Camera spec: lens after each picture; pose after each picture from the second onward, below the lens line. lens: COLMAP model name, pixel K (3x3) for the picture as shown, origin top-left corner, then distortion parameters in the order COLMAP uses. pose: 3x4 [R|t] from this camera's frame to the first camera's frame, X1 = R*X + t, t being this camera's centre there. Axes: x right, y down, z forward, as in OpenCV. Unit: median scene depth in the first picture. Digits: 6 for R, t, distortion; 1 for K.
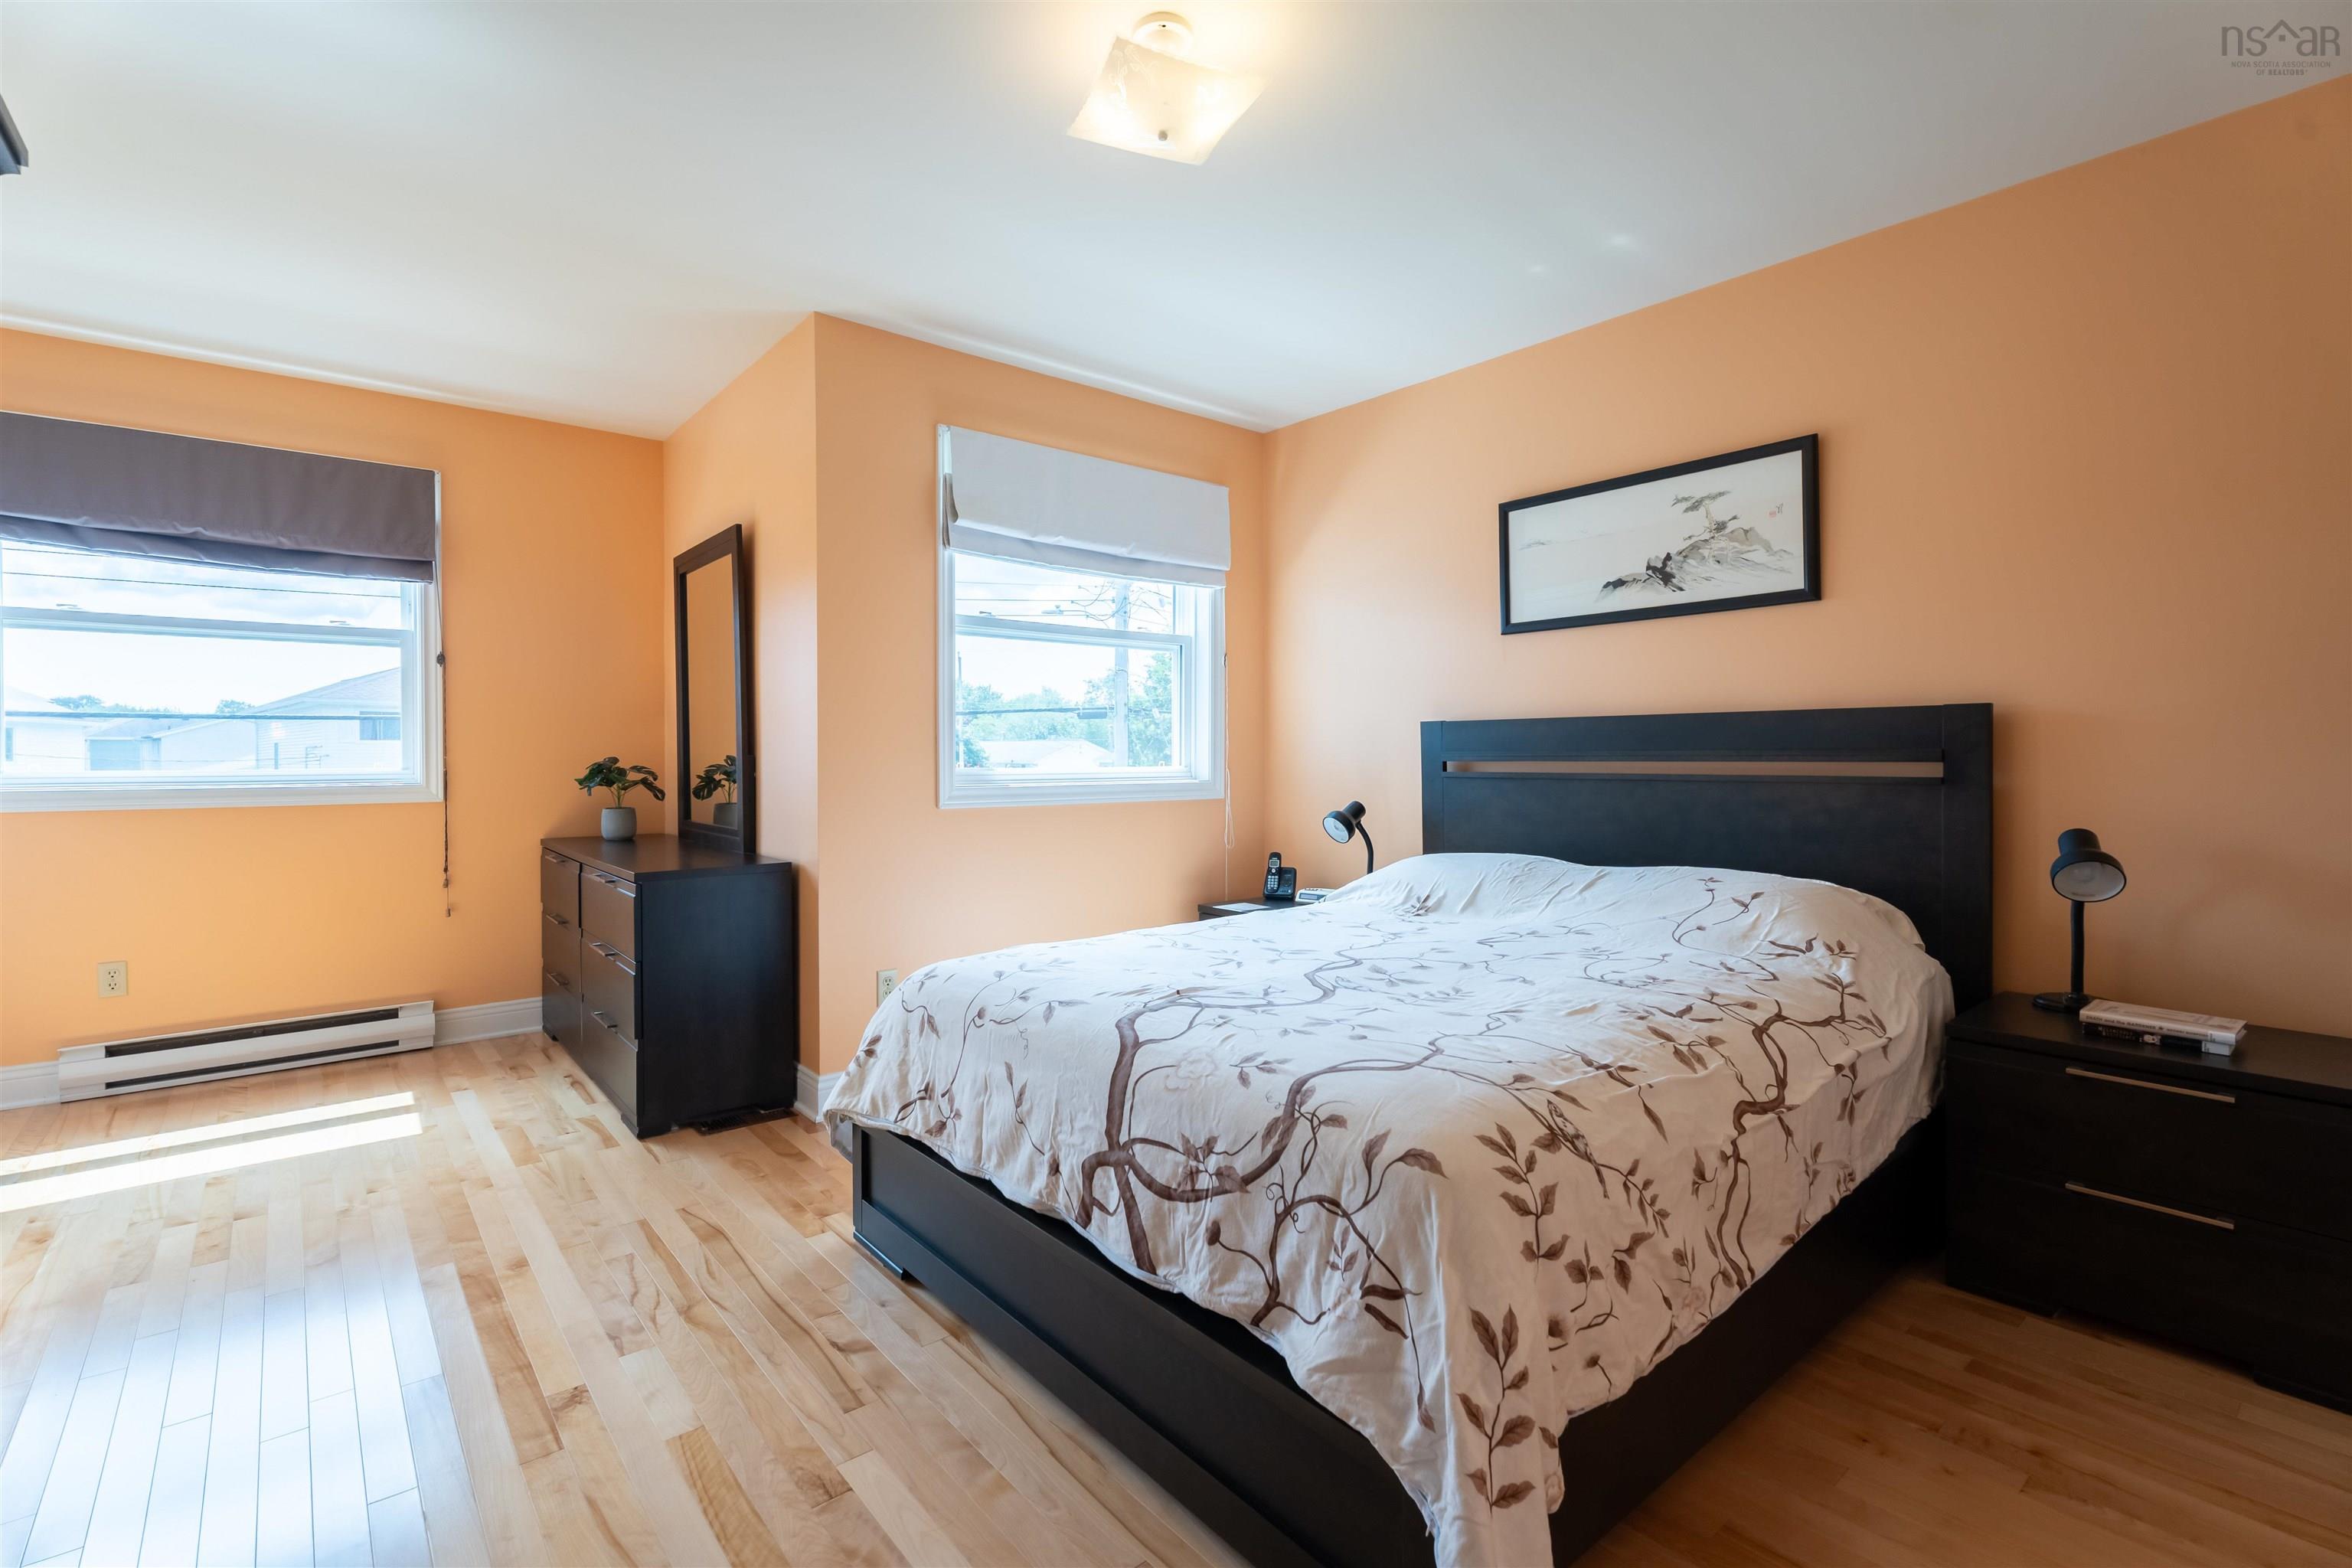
lens RADIAL K [[1063.4, 0, 1150.0], [0, 1063.4, 787.4], [0, 0, 1]] dist [0.003281, 0.000991]
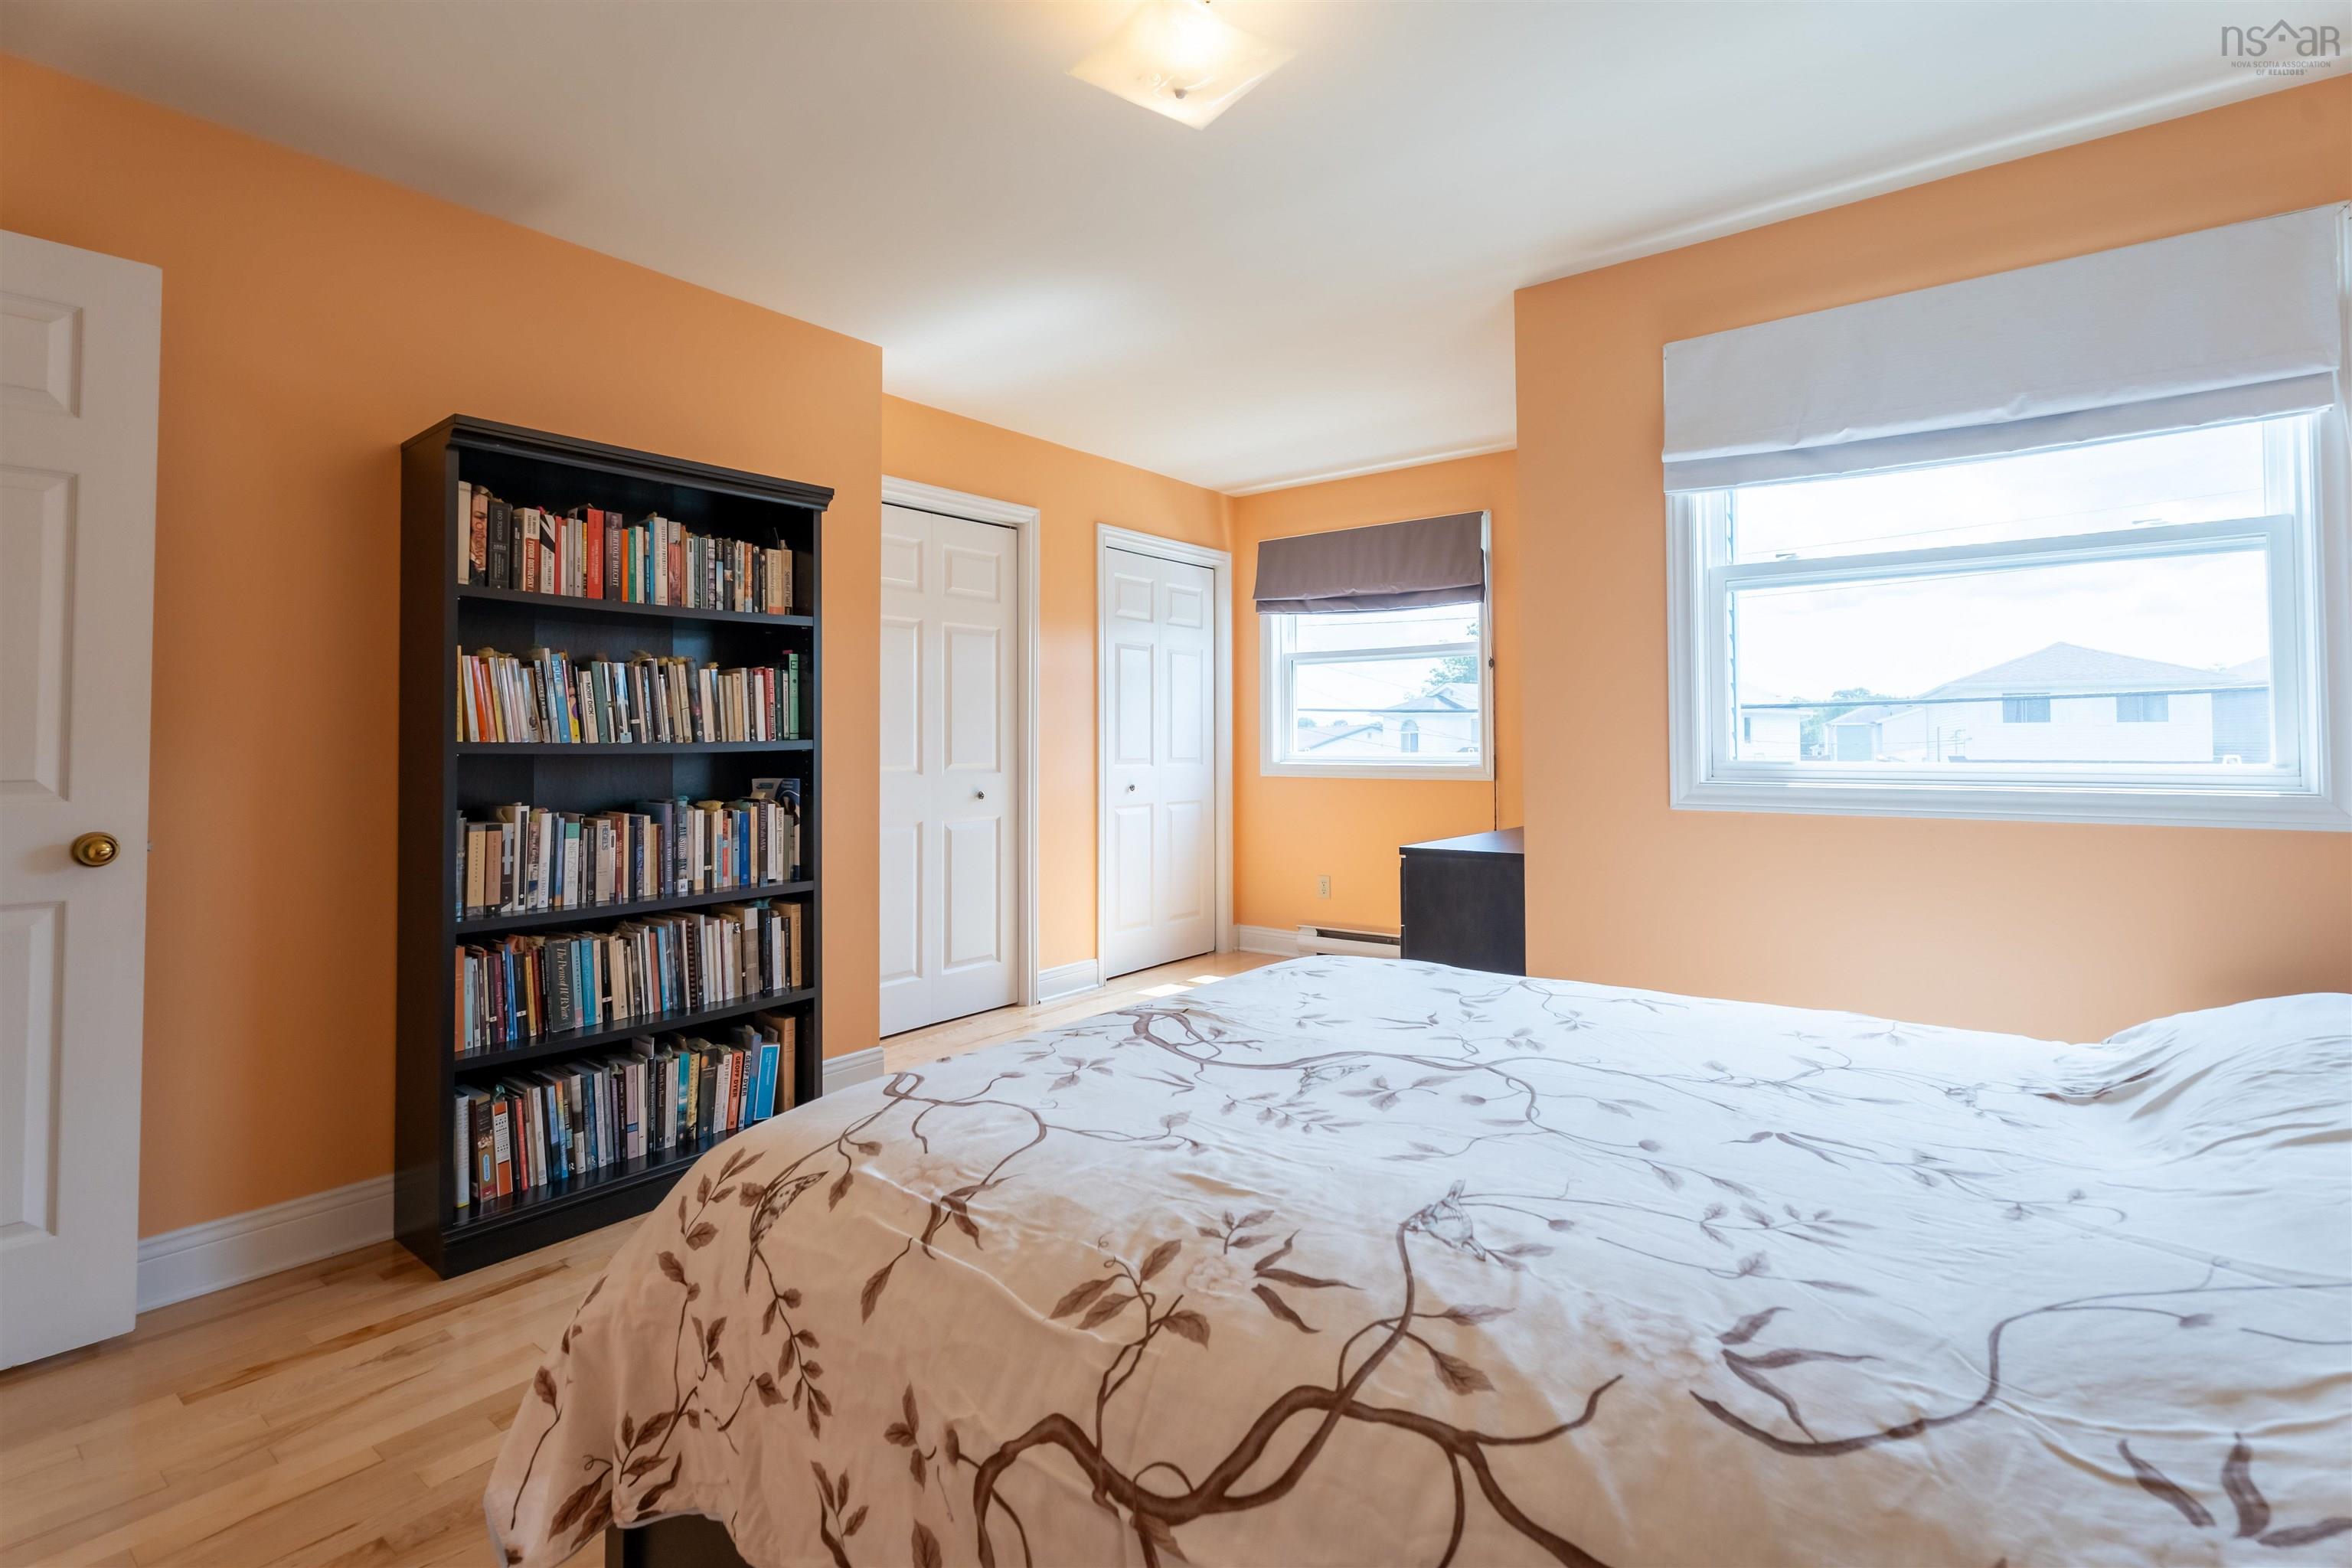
lens RADIAL K [[1075.2, 0, 1180.8], [0, 1075.2, 731.8], [0, 0, 1]] dist [0.001309, 0.000181]
pose [[0.235854, -0.008548, -0.971751, 0.570020], [-0.025741, 0.999555, -0.015040, -0.019264], [0.971447, 0.028561, 0.235530, 0.482603]]
